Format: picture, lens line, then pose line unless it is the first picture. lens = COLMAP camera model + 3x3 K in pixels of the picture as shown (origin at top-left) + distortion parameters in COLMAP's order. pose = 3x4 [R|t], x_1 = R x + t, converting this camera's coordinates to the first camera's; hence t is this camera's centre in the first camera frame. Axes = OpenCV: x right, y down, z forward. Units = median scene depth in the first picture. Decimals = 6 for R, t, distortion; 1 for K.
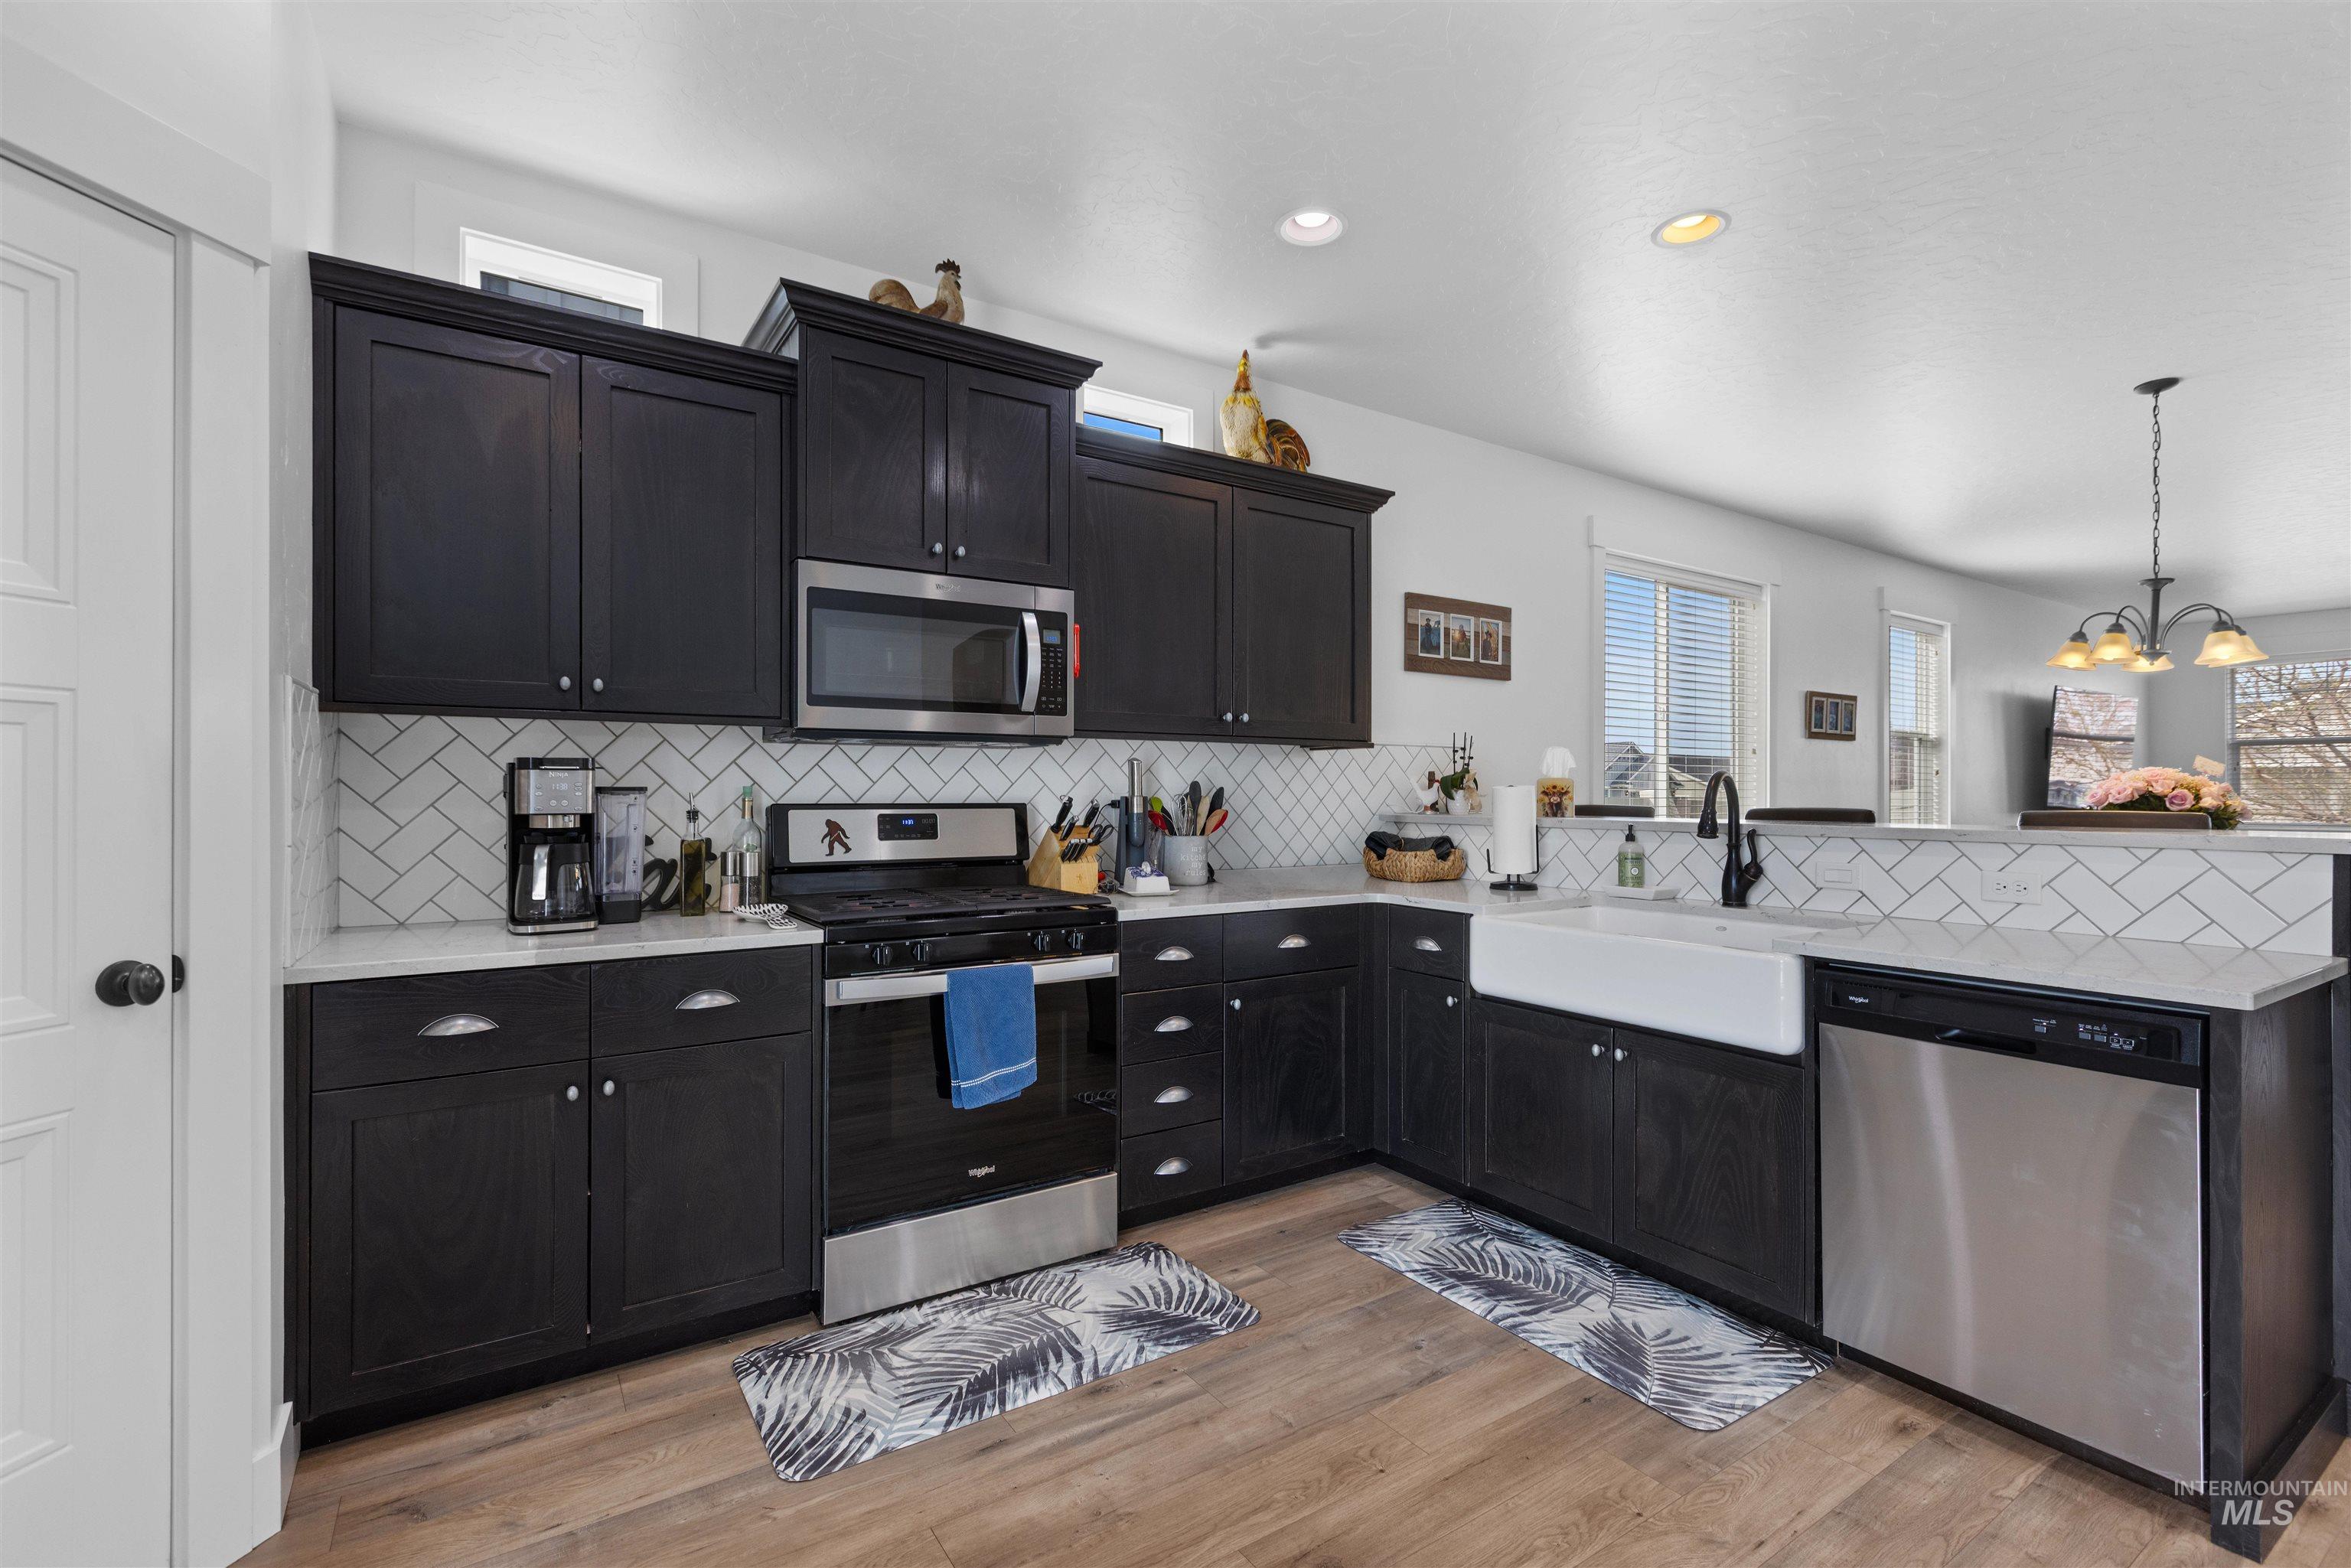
lens RADIAL K [[1043.4, 0, 1178.2], [0, 1043.4, 787.5], [0, 0, 1]] dist [-0.000270, -0.000228]
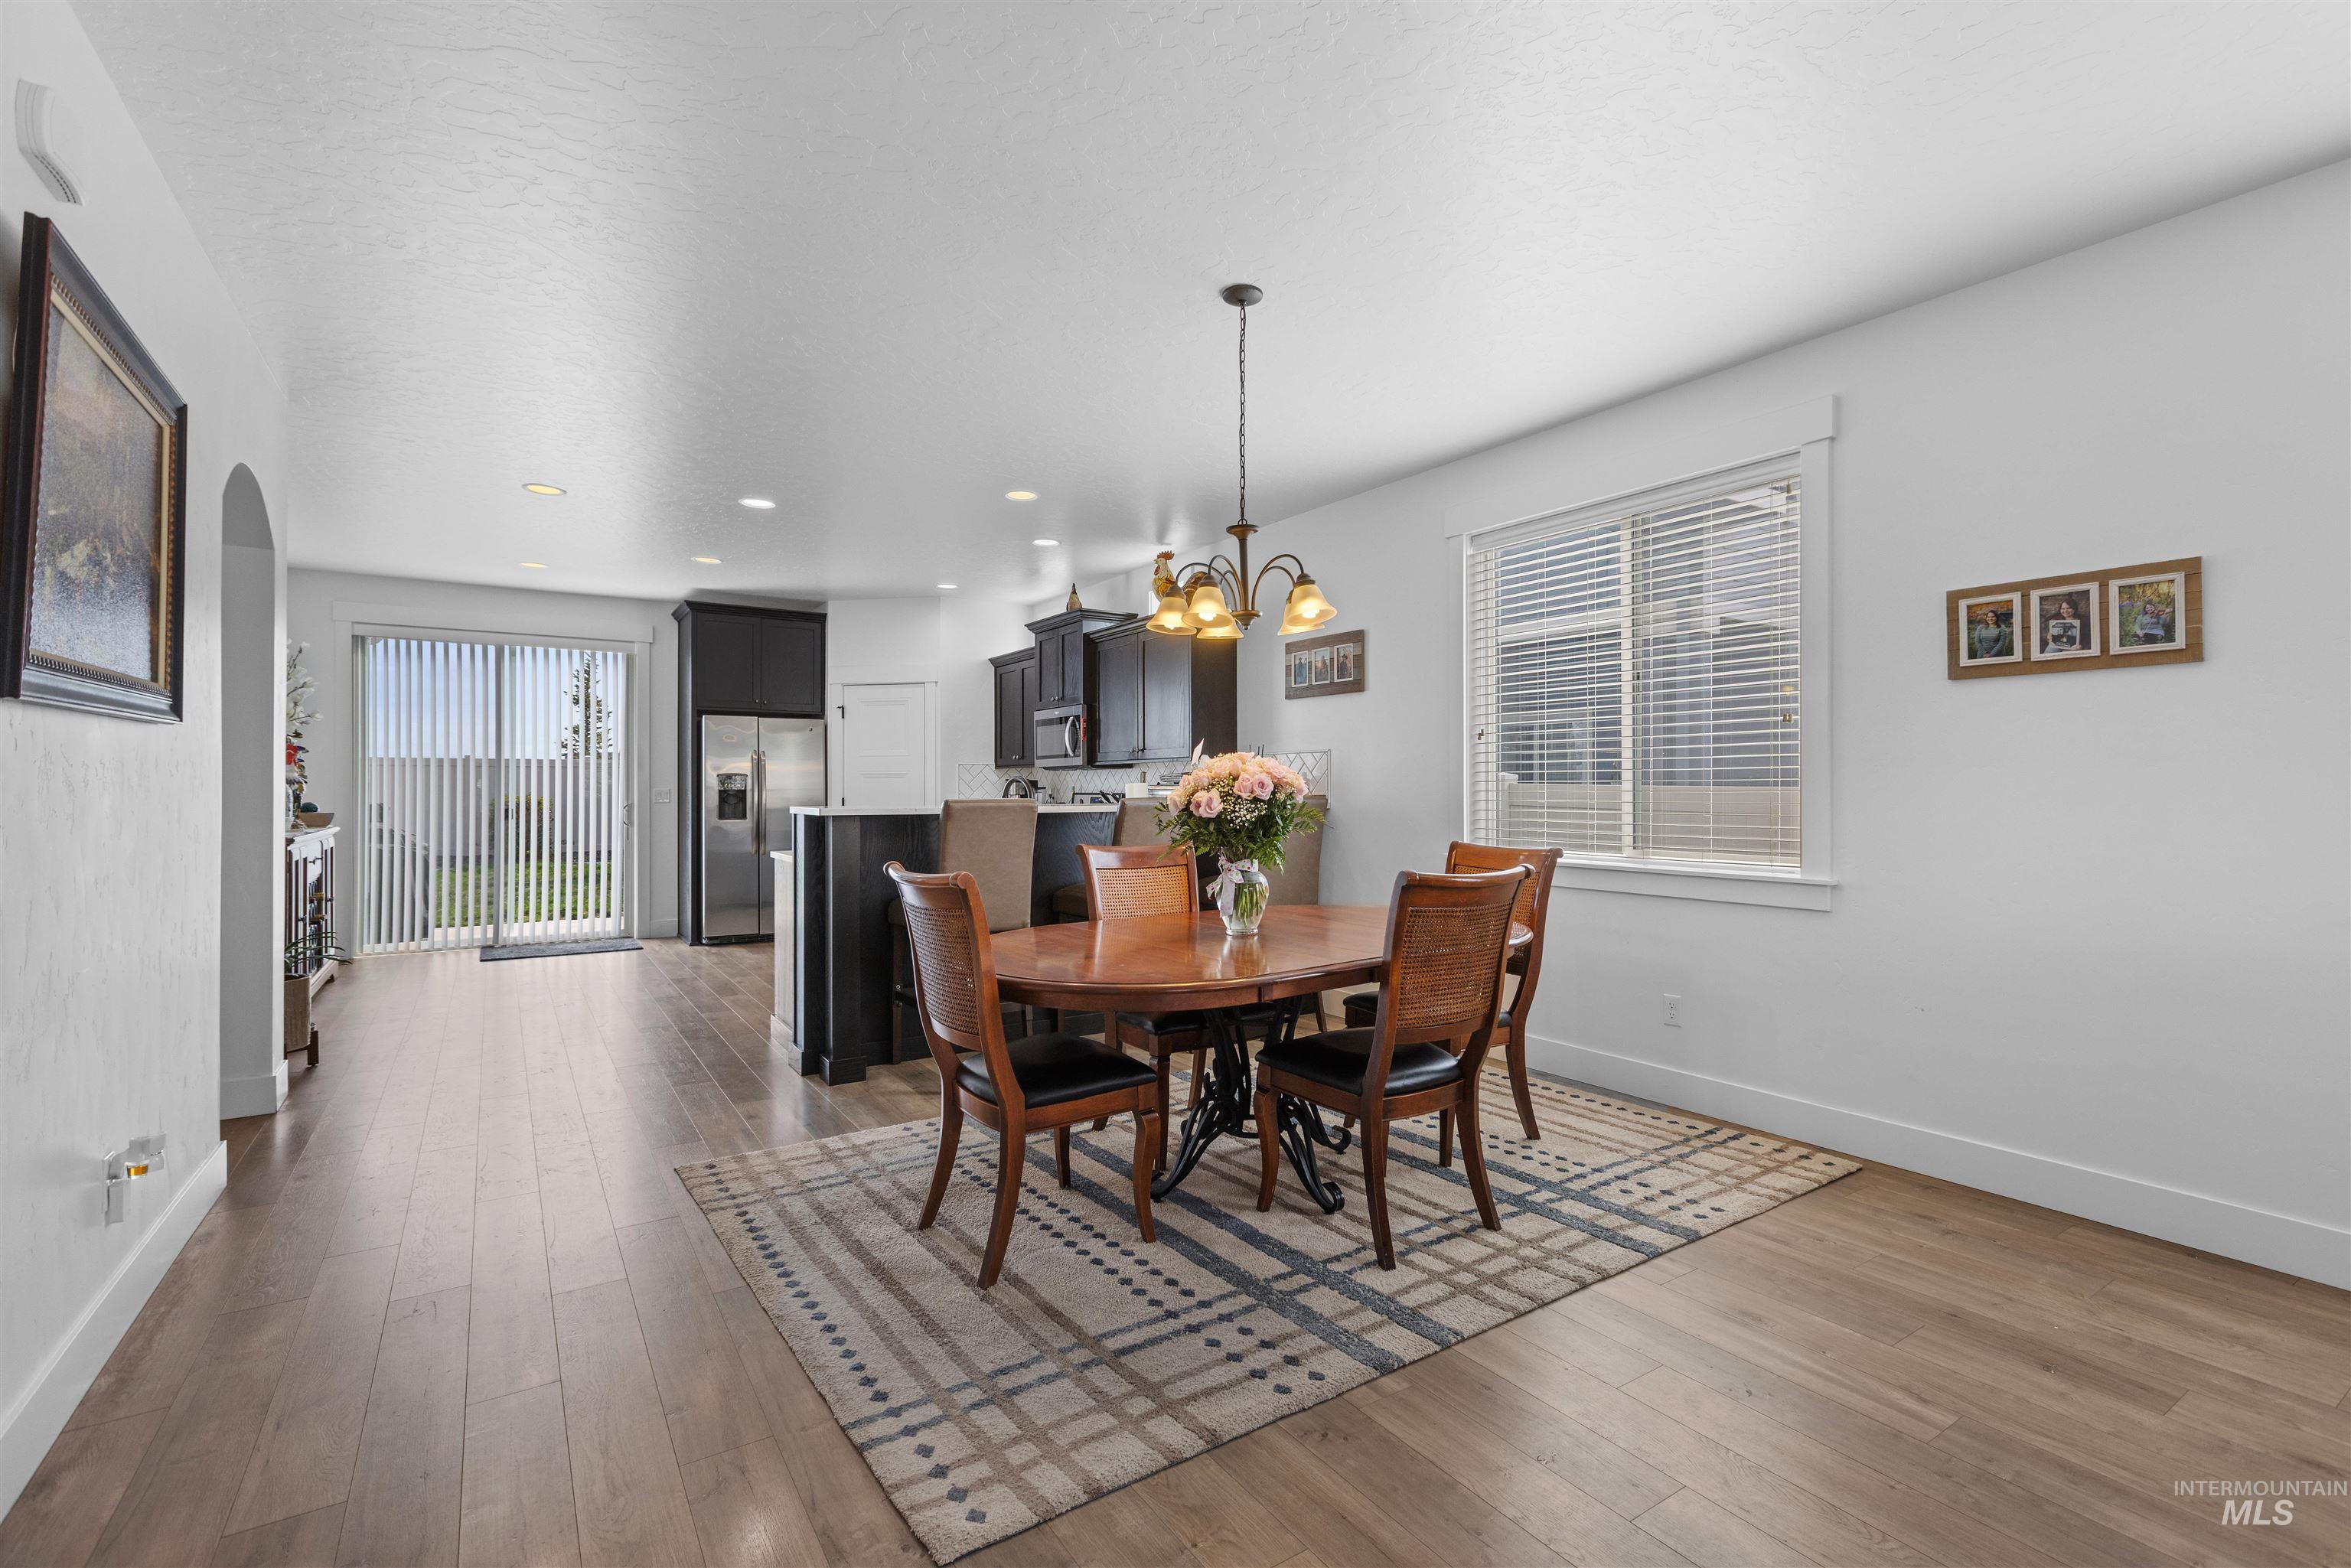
lens RADIAL K [[1043.9, 0, 1183.7], [0, 1043.9, 773.3], [0, 0, 1]] dist [-0.000818, -0.000813]
pose [[-0.002649, -0.019195, -0.999812, 2.480056], [0.004264, 0.999806, -0.019206, 0.018622], [0.999987, -0.004315, -0.002566, 1.338468]]
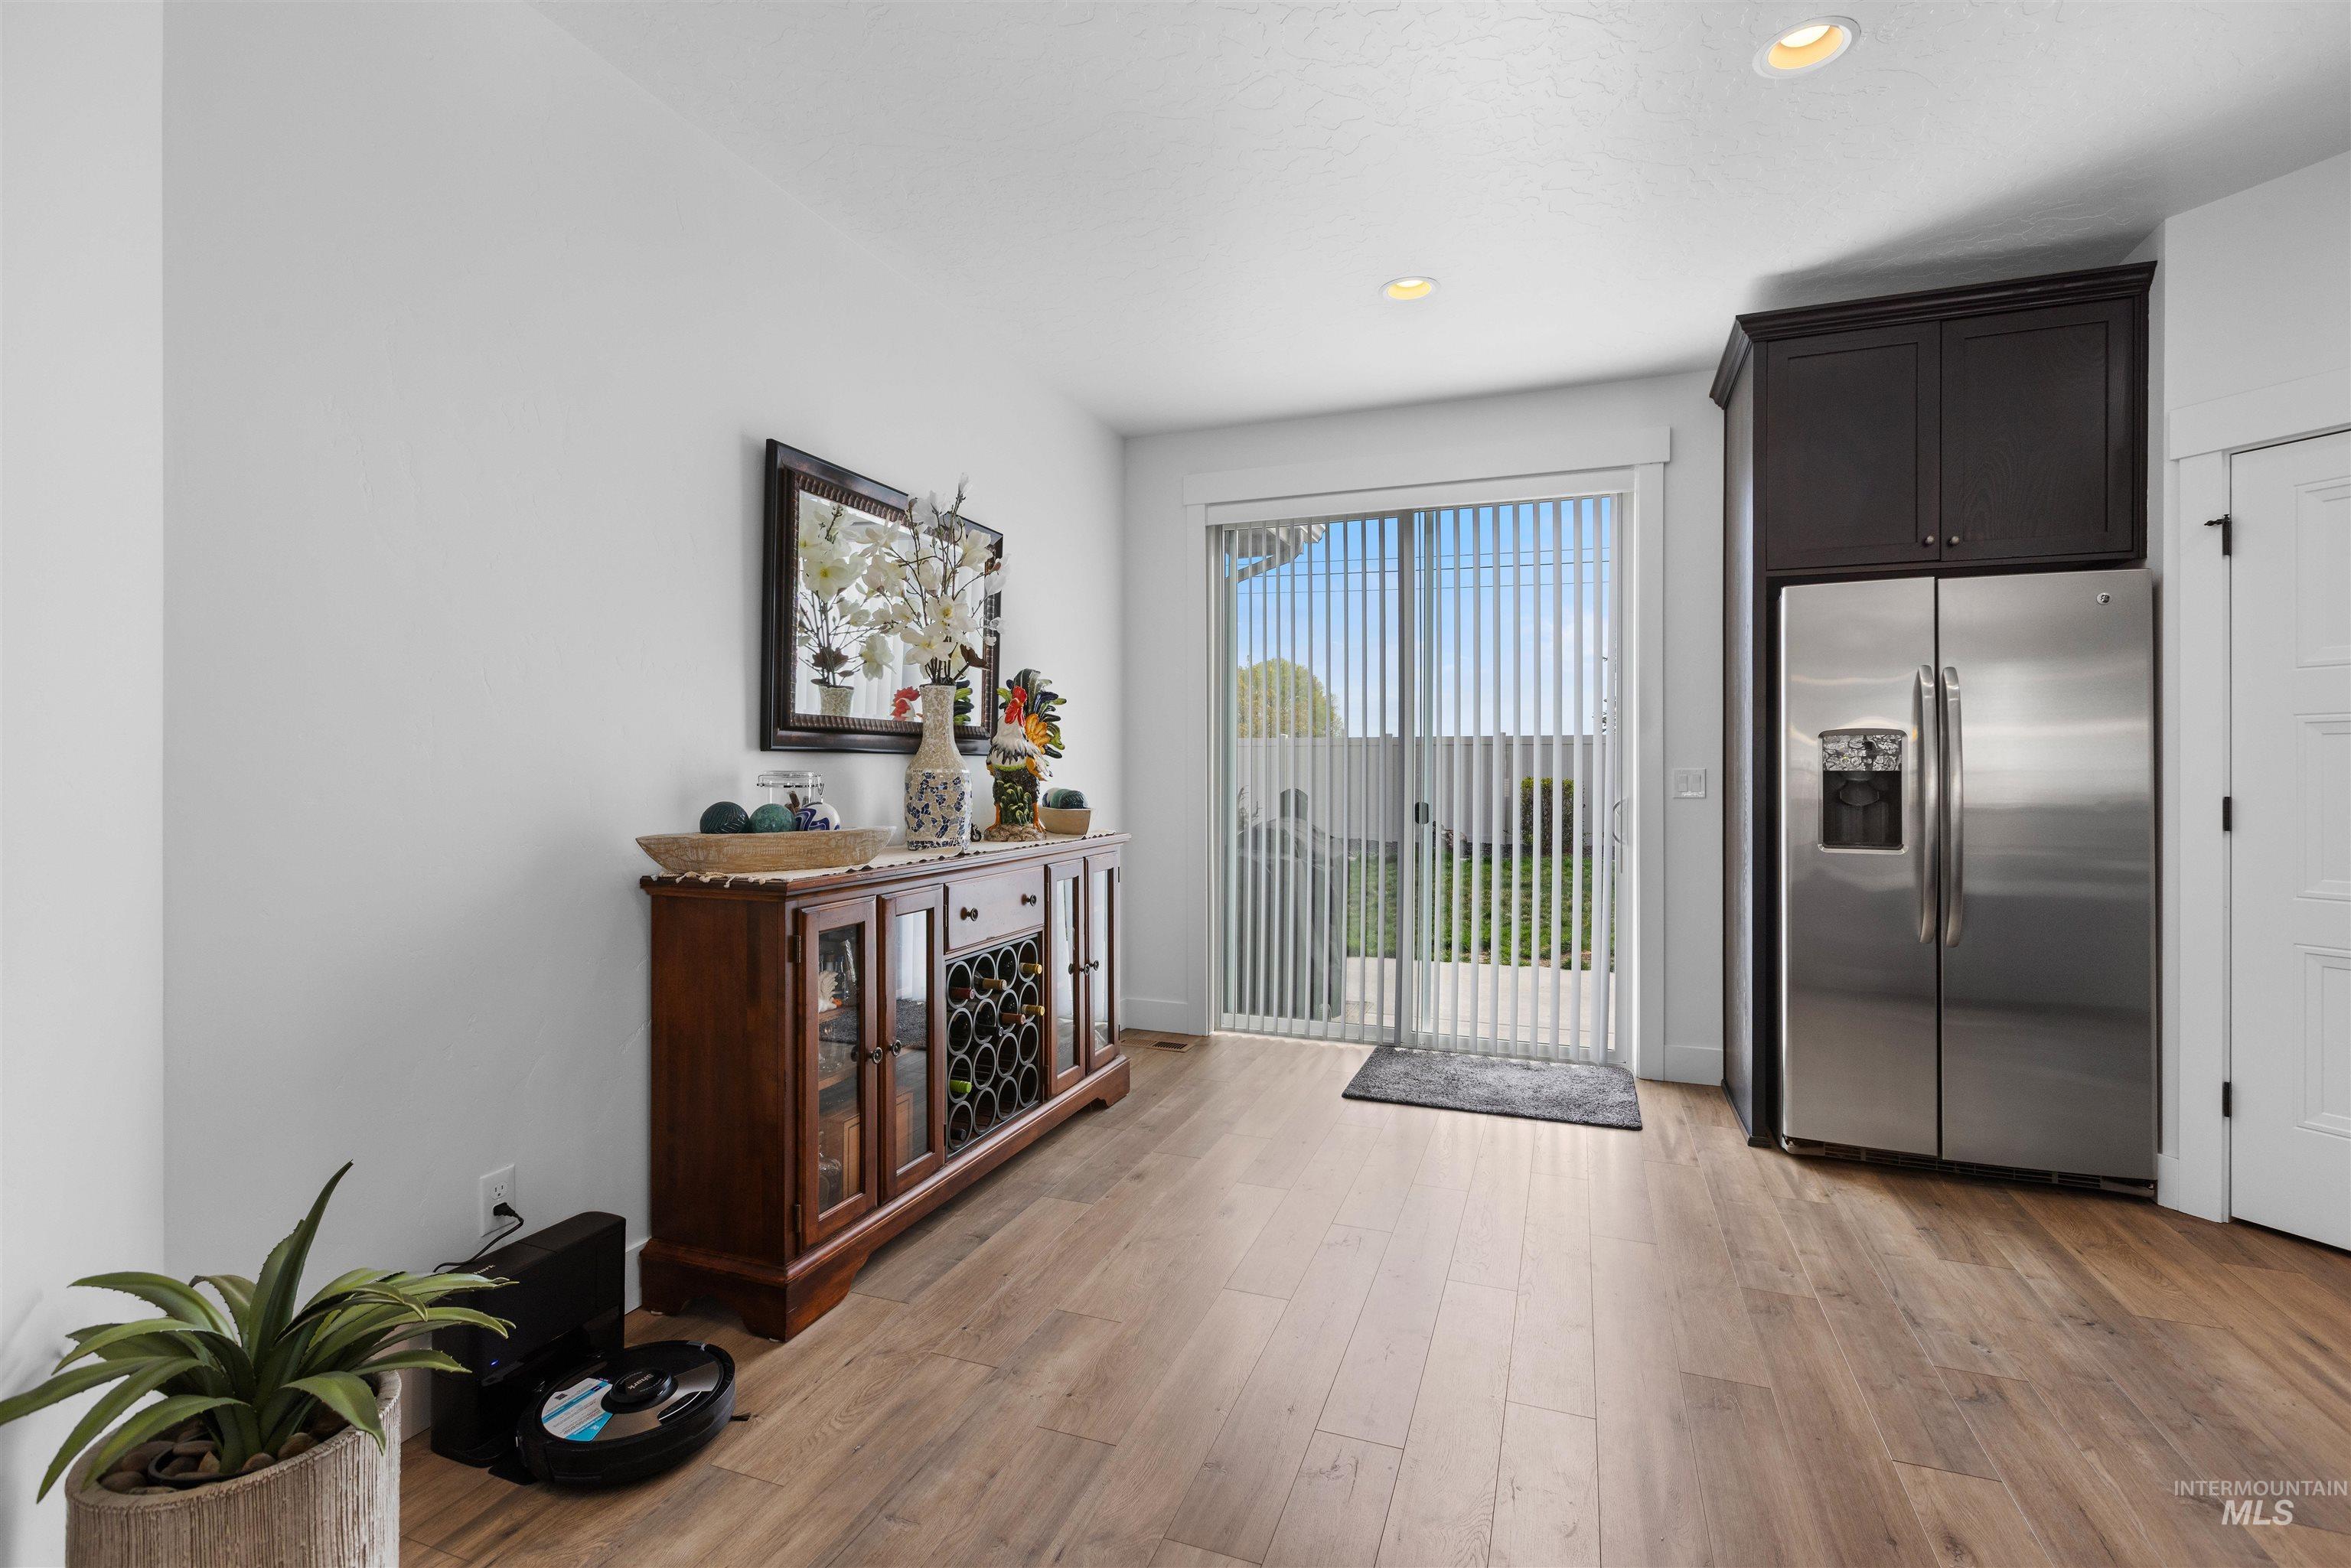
lens RADIAL K [[1043.9, 0, 1183.7], [0, 1043.9, 773.3], [0, 0, 1]] dist [-0.000818, -0.000813]
pose [[-0.808397, -0.002506, -0.588632, 0.816439], [-0.002458, 0.999997, -0.000881, 0.008325], [0.588632, 0.000734, -0.808400, 0.545351]]
